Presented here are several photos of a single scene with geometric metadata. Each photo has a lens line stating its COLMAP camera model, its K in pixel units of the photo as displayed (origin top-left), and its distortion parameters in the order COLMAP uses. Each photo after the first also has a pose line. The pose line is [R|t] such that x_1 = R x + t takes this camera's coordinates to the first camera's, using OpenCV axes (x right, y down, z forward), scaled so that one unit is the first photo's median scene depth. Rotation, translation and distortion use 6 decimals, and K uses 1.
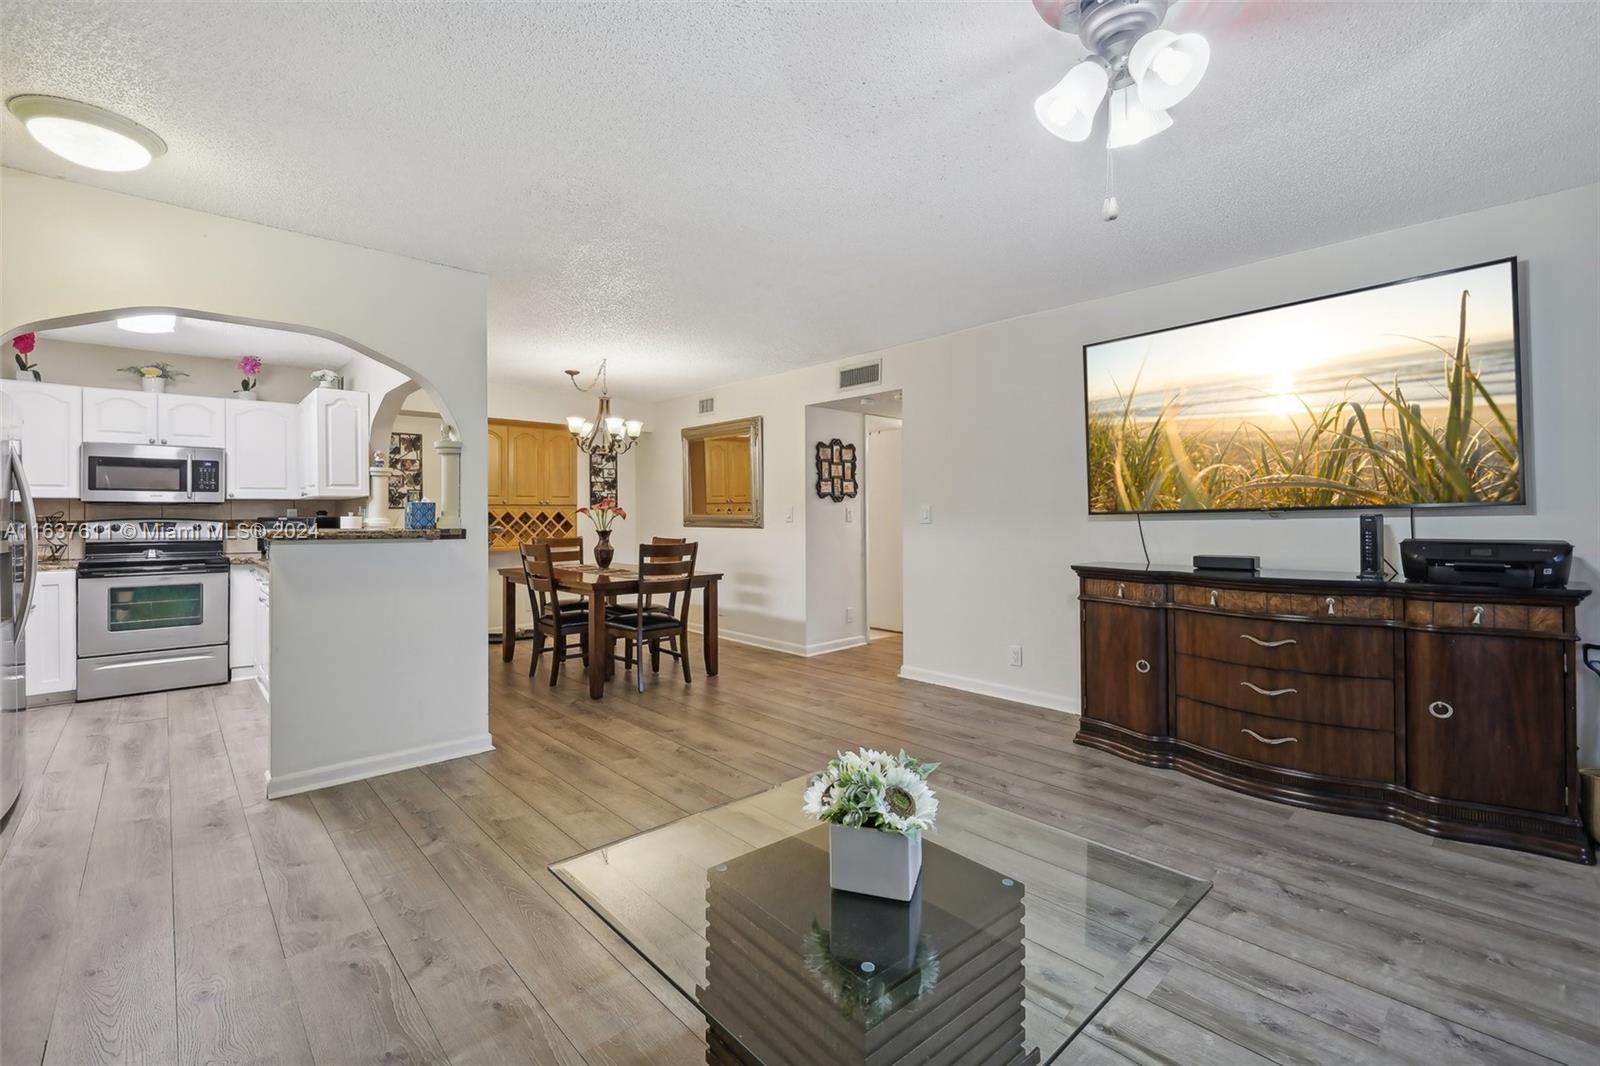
lens RADIAL K [[694.4, 0, 786.3], [0, 694.4, 512.7], [0, 0, 1]] dist [-0.004095, 0.002116]
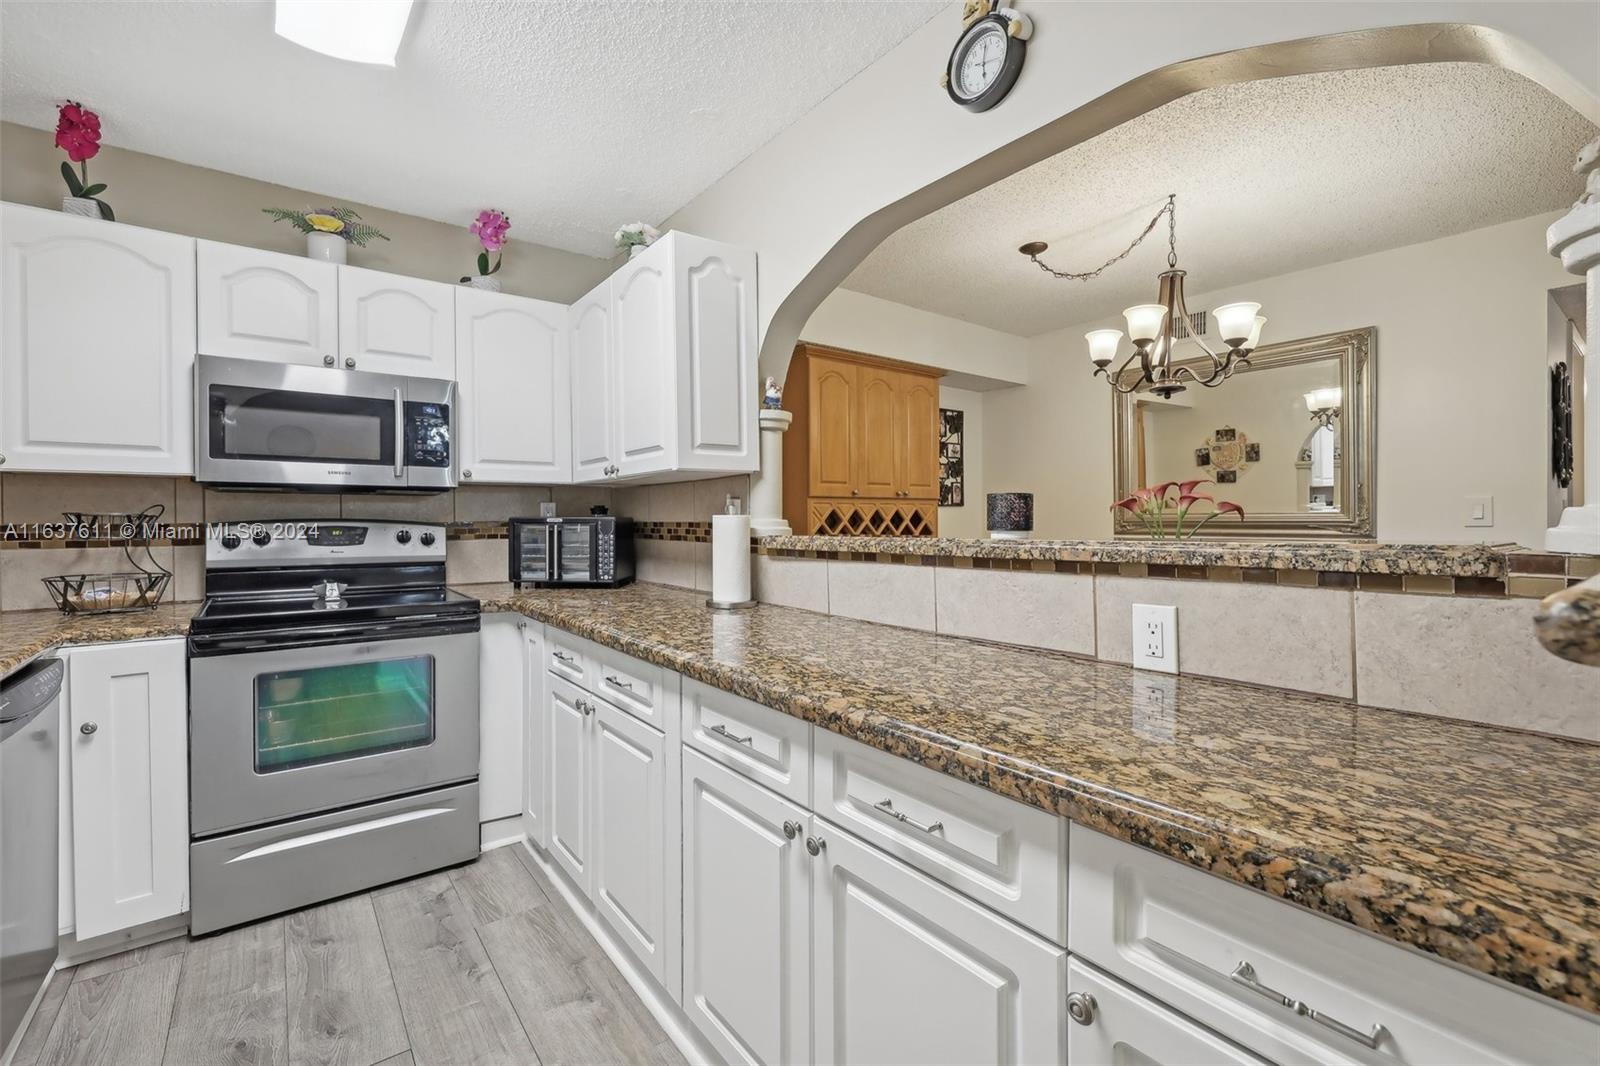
lens RADIAL K [[694.4, 0, 787.1], [0, 694.4, 524.3], [0, 0, 1]] dist [-0.004095, 0.002116]
pose [[0.995519, 0.000910, -0.094560, -0.543110], [0.000172, 0.999935, 0.011436, 0.006226], [0.094564, -0.011401, 0.995453, 0.538879]]
